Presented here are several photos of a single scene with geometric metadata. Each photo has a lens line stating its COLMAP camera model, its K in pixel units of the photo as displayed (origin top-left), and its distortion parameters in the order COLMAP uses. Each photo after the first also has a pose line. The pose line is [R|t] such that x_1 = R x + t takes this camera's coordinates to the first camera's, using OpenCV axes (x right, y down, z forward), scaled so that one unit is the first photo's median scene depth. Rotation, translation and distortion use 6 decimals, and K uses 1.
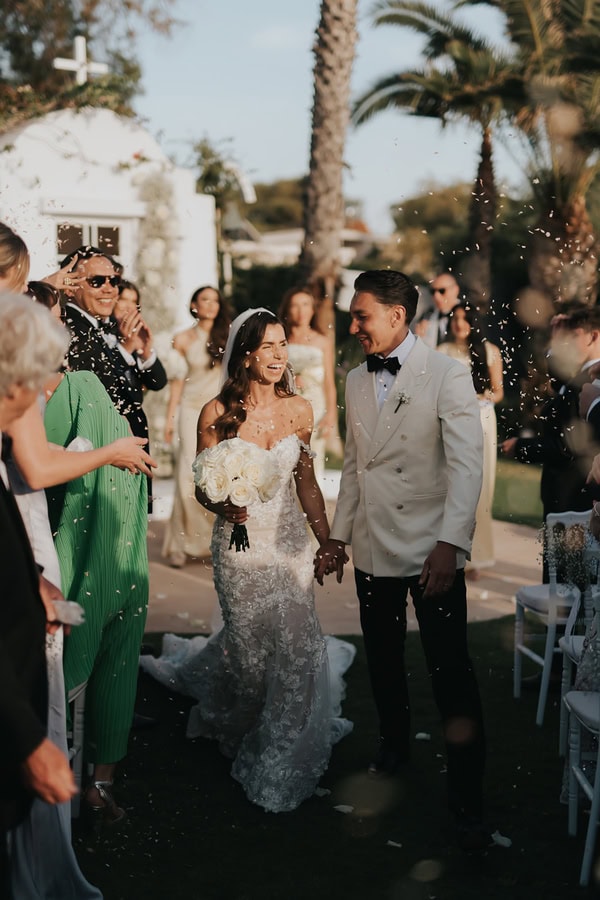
lens RADIAL K [[1418.1, 0, 300.0], [0, 1418.1, 450.0], [0, 0, 1]] dist [-0.040510, 0.037369]
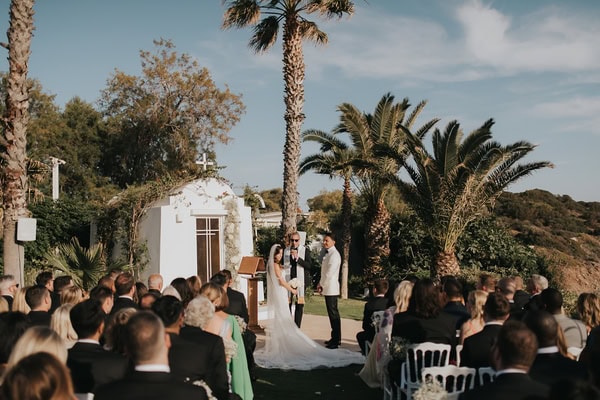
lens RADIAL K [[576.7, 0, 300.0], [0, 576.7, 200.0], [0, 0, 1]] dist [-0.045681, -0.000779]
pose [[0.998511, -0.023699, 0.049135, -0.017258], [0.031765, 0.984842, -0.170519, 0.003923], [-0.044349, 0.171826, 0.984129, -0.104929]]
